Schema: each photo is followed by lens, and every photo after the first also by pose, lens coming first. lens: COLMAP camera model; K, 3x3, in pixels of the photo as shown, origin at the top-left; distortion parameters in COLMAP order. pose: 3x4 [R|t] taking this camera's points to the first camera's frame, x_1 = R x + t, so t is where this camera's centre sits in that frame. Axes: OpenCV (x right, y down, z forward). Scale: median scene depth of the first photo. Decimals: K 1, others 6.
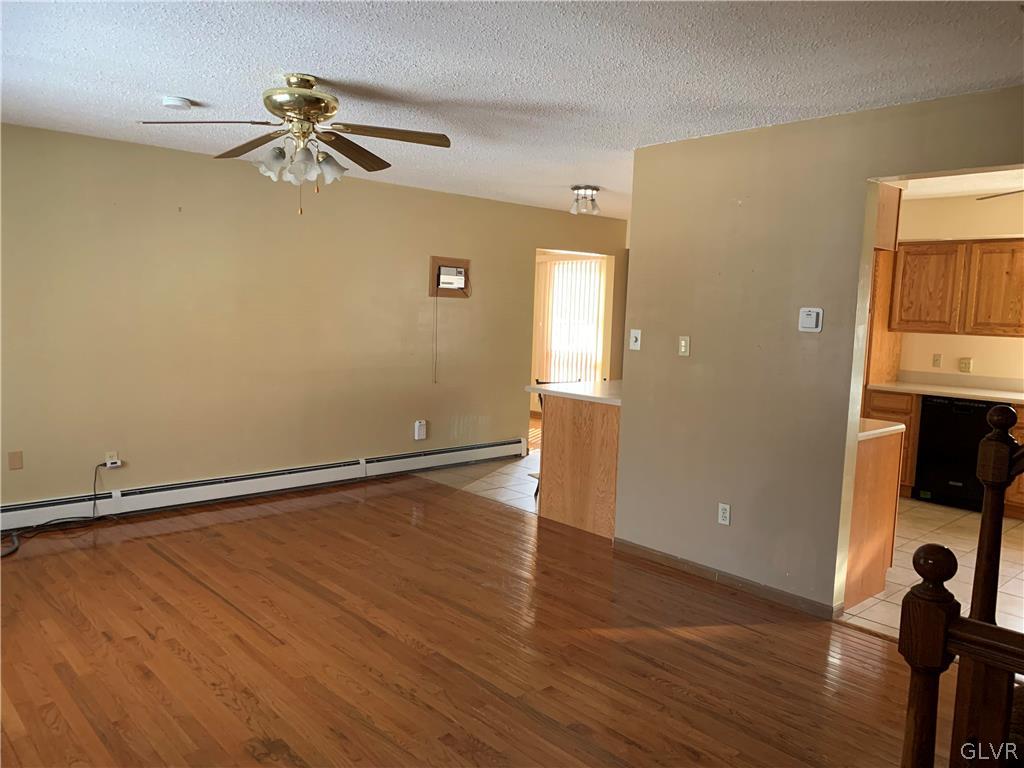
lens RADIAL K [[765.3, 0, 513.1], [0, 765.3, 389.2], [0, 0, 1]] dist [0.056963, 0.000018]
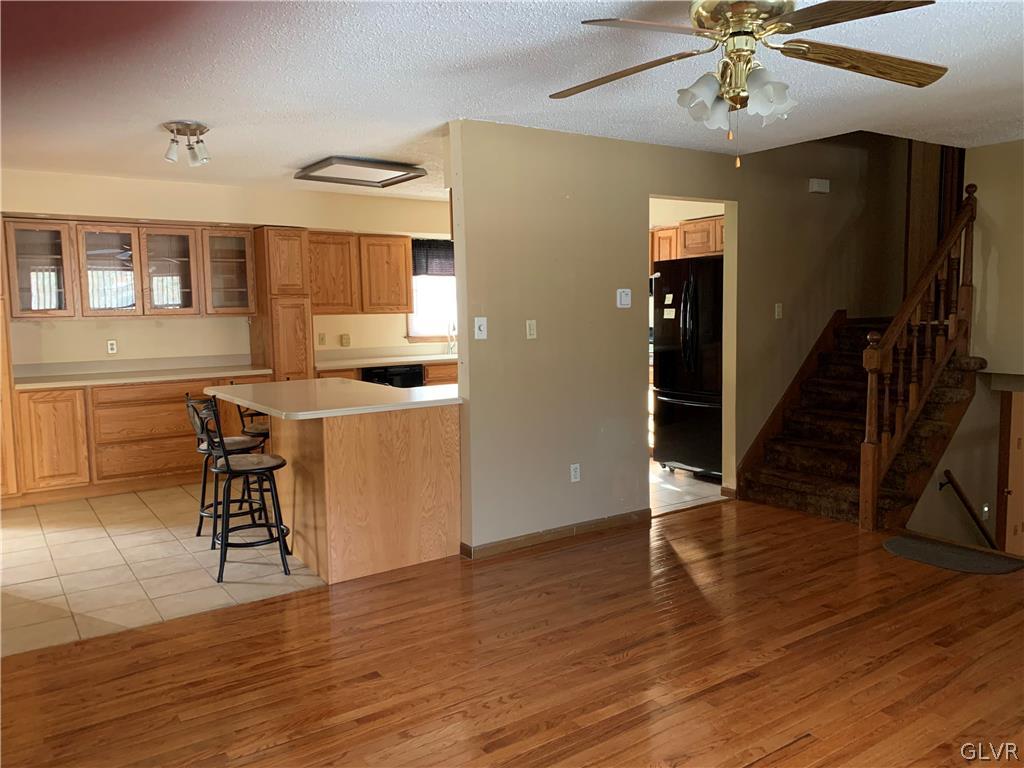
lens RADIAL K [[776.4, 0, 512.0], [0, 776.4, 384.0], [0, 0, 1]] dist [0.056936, -0.047061]
pose [[0.144191, -0.138839, 0.979761, -0.761271], [0.129281, 0.984265, 0.120451, -0.105598], [-0.981068, 0.109296, 0.159872, 0.811042]]
